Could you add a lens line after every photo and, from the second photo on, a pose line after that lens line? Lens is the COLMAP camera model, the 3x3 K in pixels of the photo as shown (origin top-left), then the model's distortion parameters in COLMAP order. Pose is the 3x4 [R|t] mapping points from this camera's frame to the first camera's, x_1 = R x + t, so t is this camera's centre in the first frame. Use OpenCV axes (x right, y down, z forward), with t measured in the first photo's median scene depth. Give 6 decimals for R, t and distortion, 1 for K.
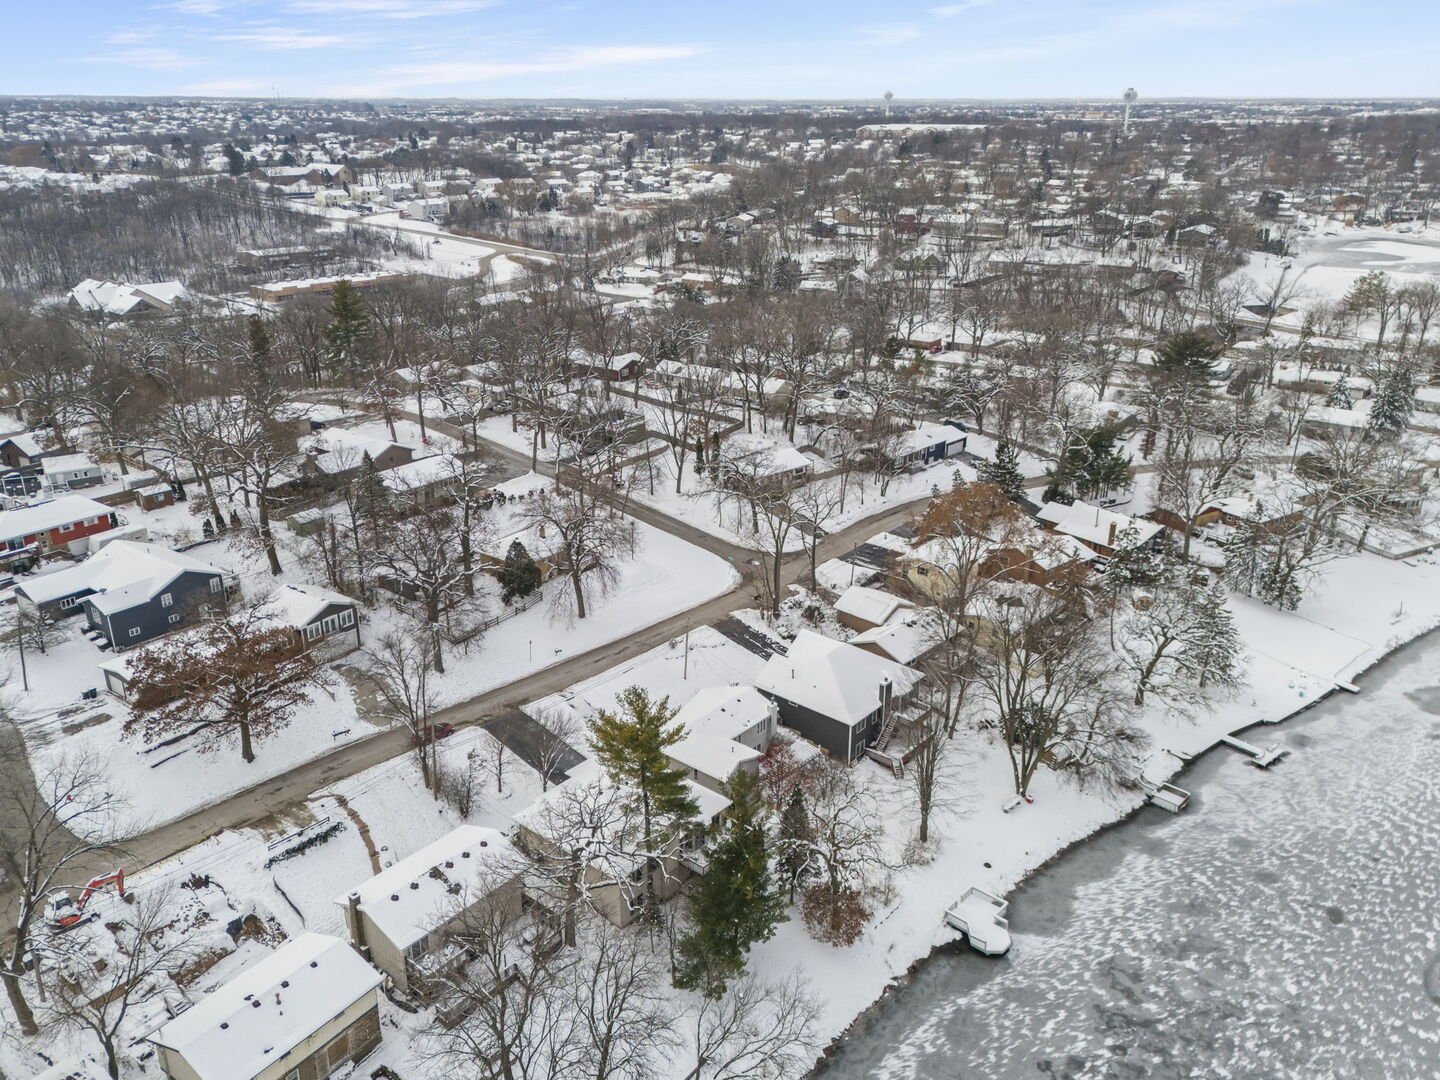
lens RADIAL K [[1106.2, 0, 720.0], [0, 1106.2, 540.0], [0, 0, 1]] dist [0.065674, -0.050798]
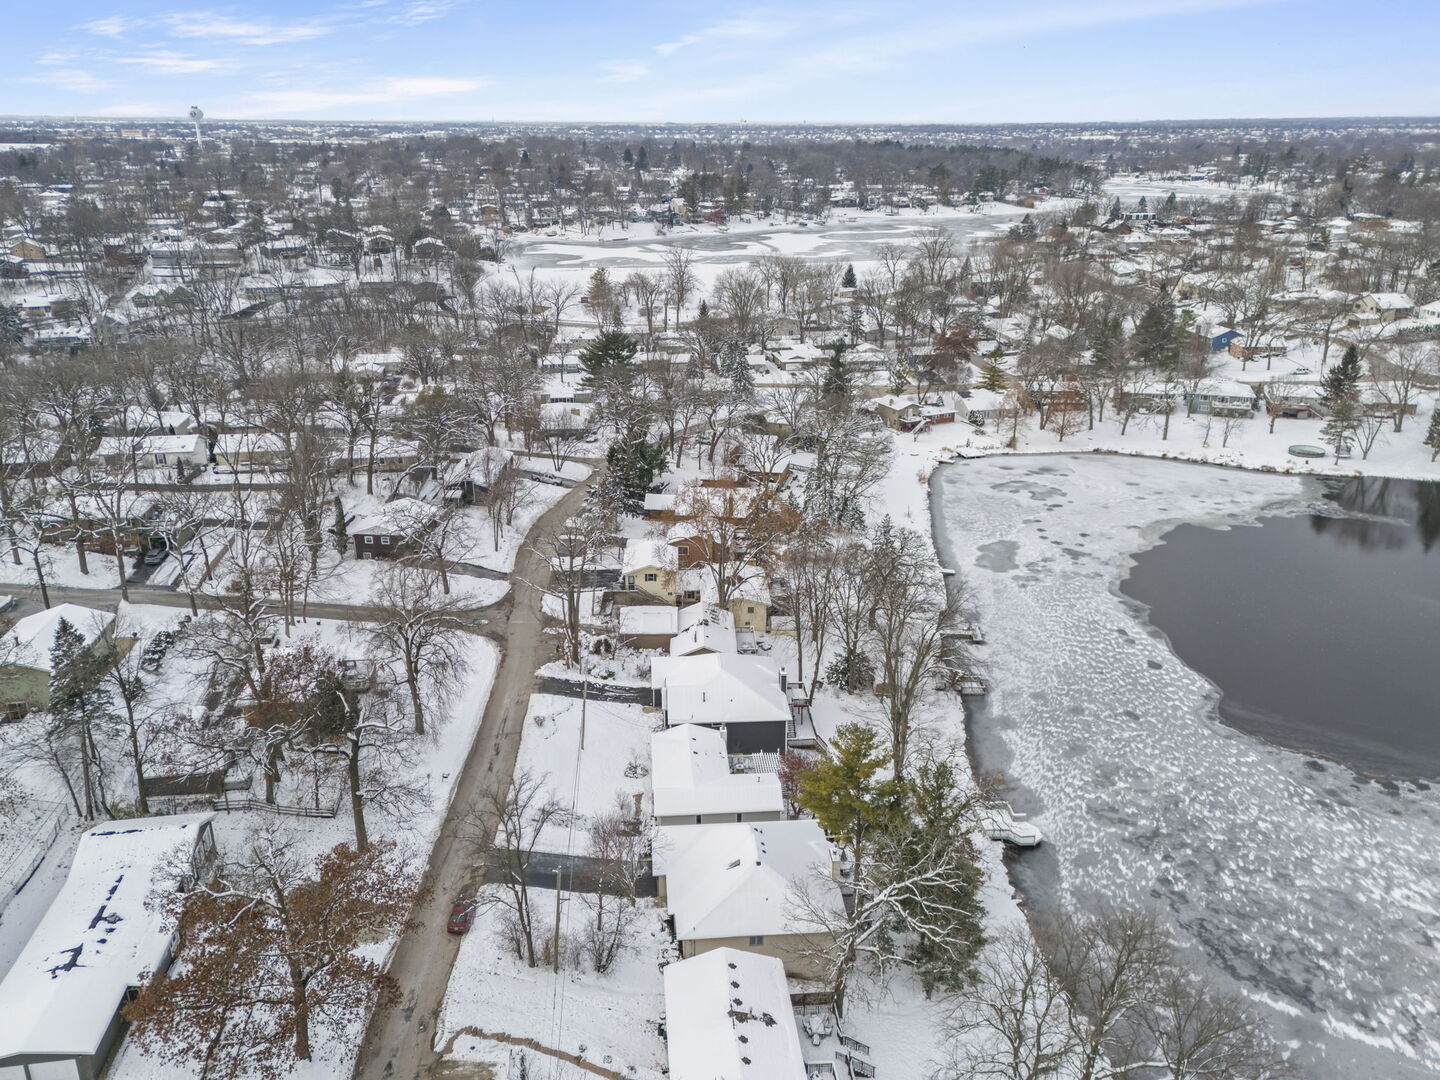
lens RADIAL K [[1106.2, 0, 720.0], [0, 1106.2, 540.0], [0, 0, 1]] dist [0.065674, -0.050798]
pose [[0.712524, -0.246610, 0.656881, -0.553862], [0.256992, 0.962867, 0.082724, -0.093139], [-0.652889, 0.109870, 0.749442, 0.257089]]
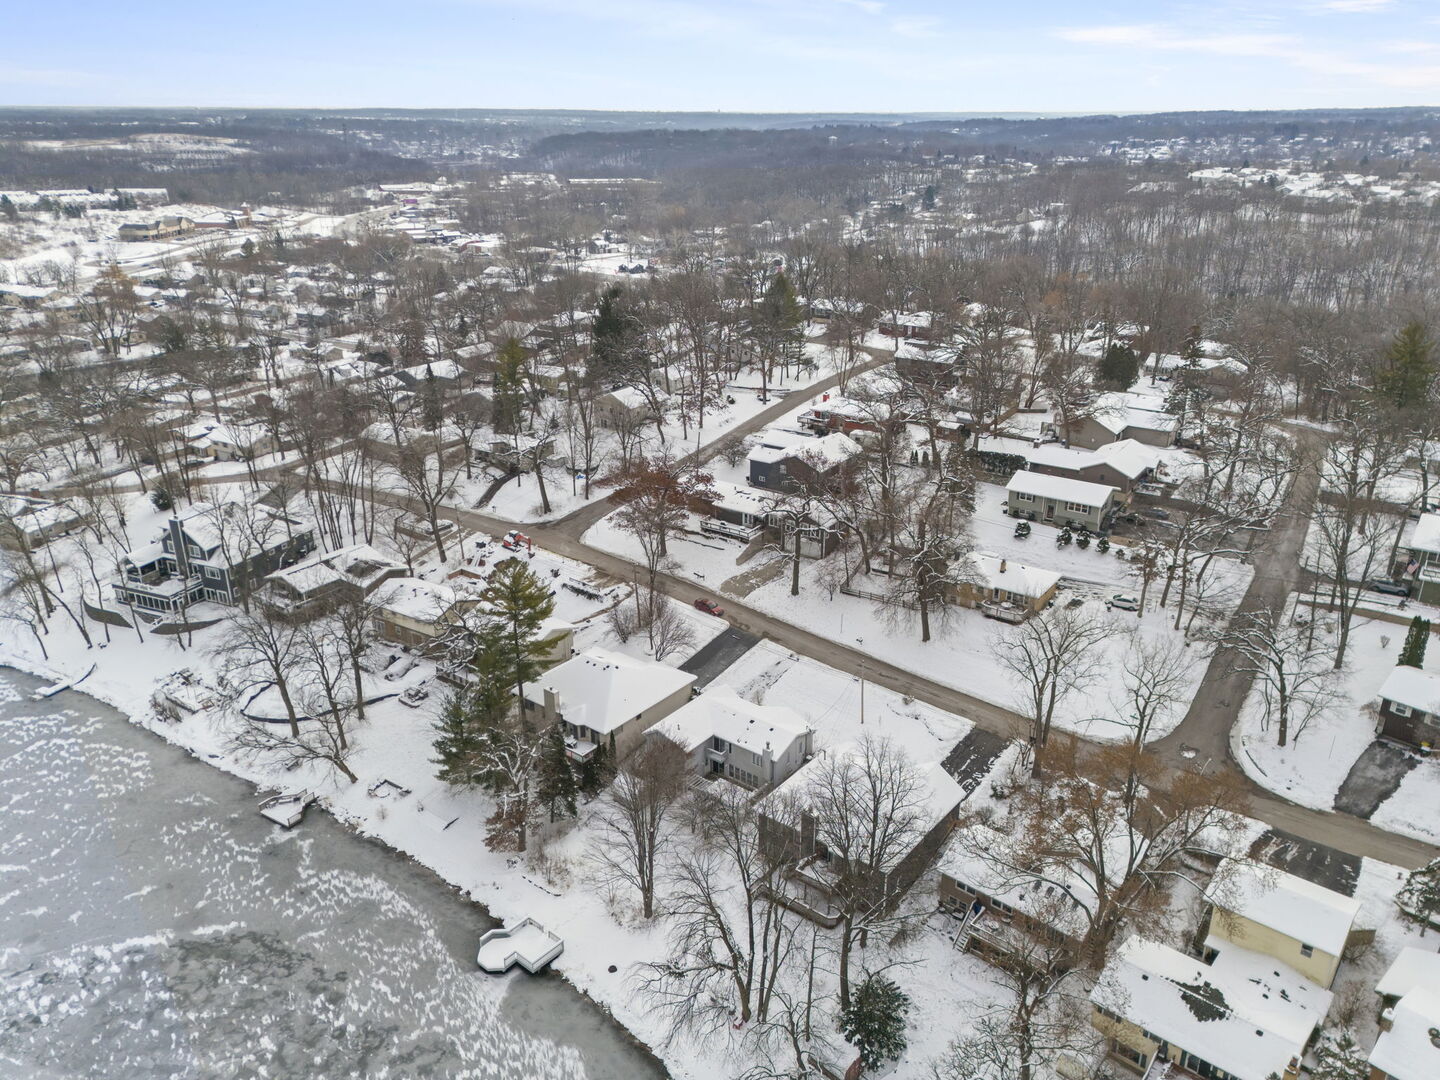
lens RADIAL K [[1106.2, 0, 720.0], [0, 1106.2, 540.0], [0, 0, 1]] dist [0.065674, -0.050798]
pose [[0.027951, 0.360428, -0.932368, 0.864566], [-0.361661, 0.873191, 0.326709, -0.300425], [0.931890, 0.328070, 0.154760, 0.757458]]
